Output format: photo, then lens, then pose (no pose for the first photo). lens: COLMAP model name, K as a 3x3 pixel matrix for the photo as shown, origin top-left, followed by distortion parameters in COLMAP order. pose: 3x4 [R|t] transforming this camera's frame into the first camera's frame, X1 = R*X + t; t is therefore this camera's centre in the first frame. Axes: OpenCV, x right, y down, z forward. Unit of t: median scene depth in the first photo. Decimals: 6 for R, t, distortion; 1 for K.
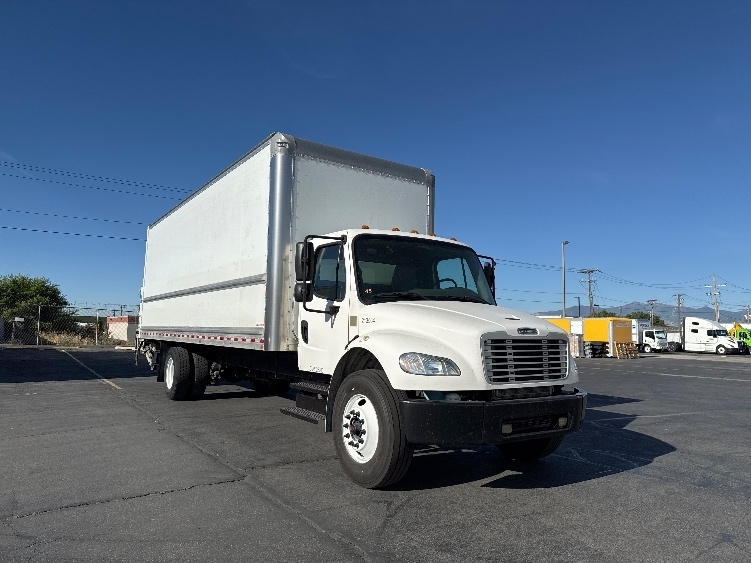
lens RADIAL K [[564.1, 0, 375.0], [0, 564.1, 279.8], [0, 0, 1]] dist [0.060269, 0.000317]
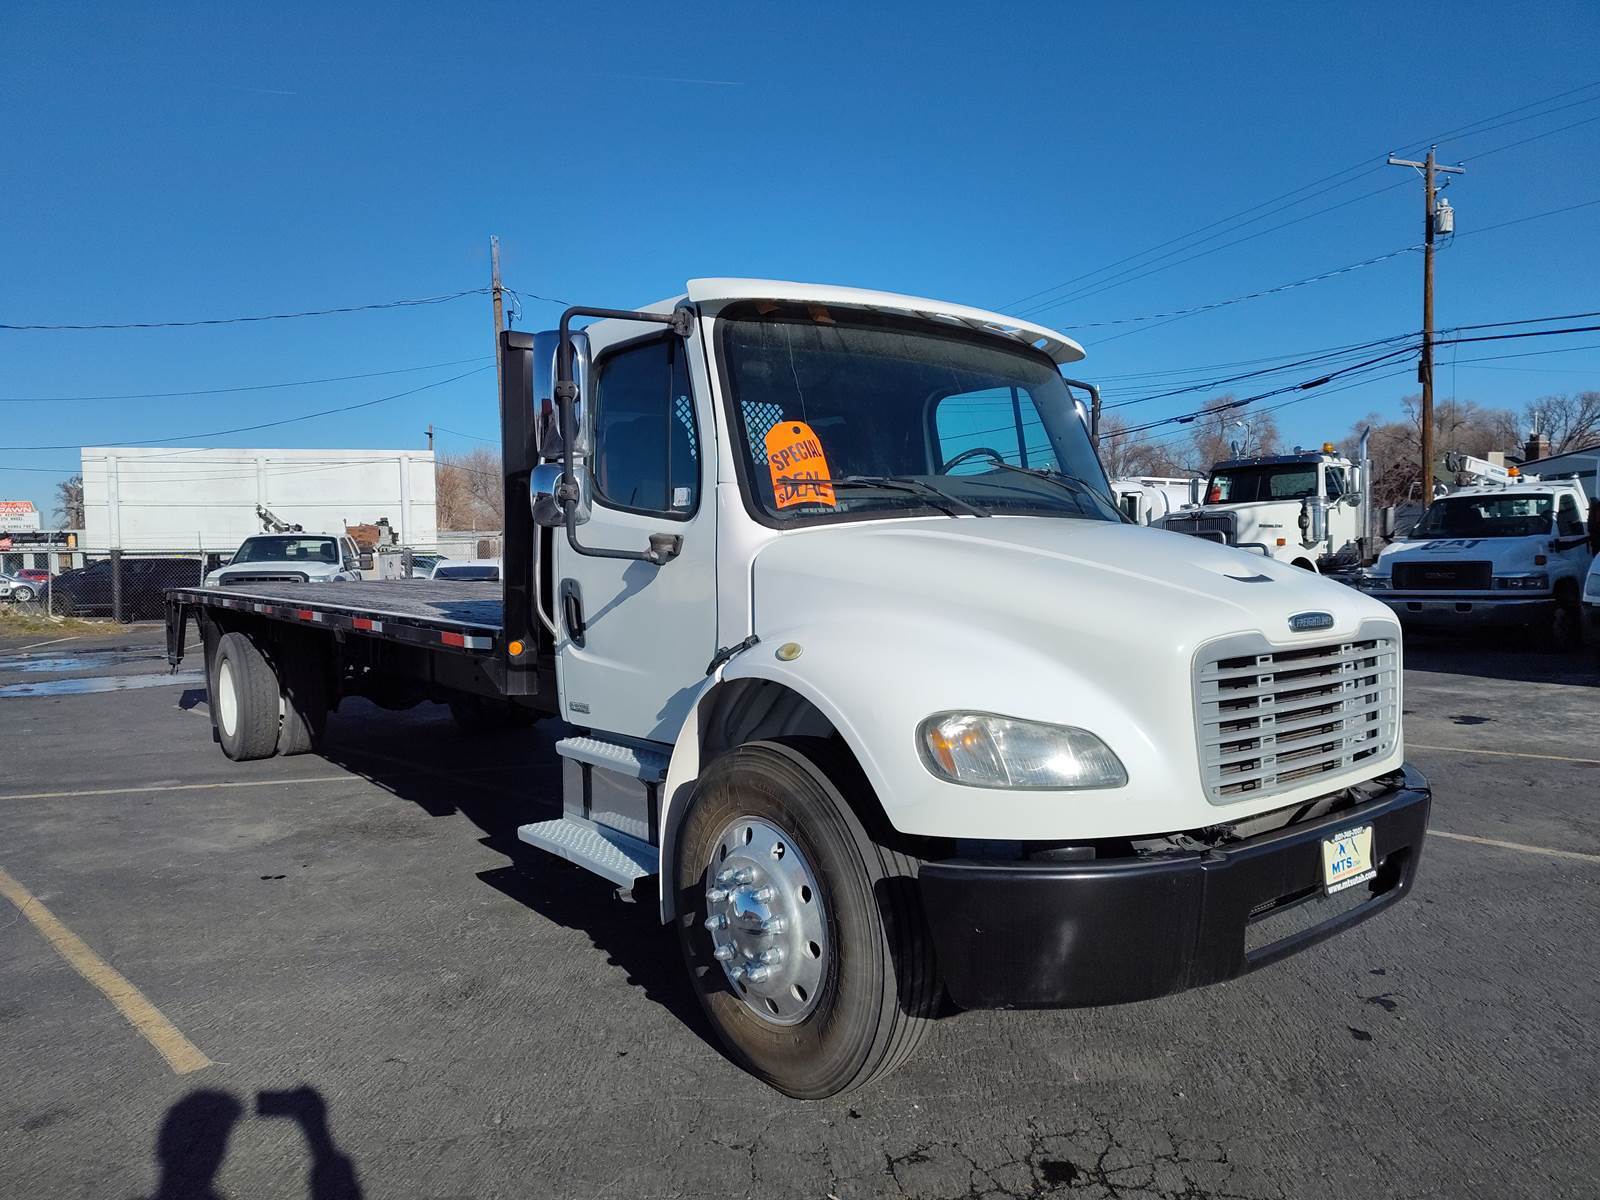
lens RADIAL K [[1201.8, 0, 805.4], [0, 1201.8, 607.9], [0, 0, 1]] dist [0.060269, 0.000317]
pose [[0.995251, -0.018491, 0.095569, -0.066272], [0.004250, 0.989110, 0.147119, -0.014660], [-0.097249, -0.146015, 0.984491, 0.356626]]
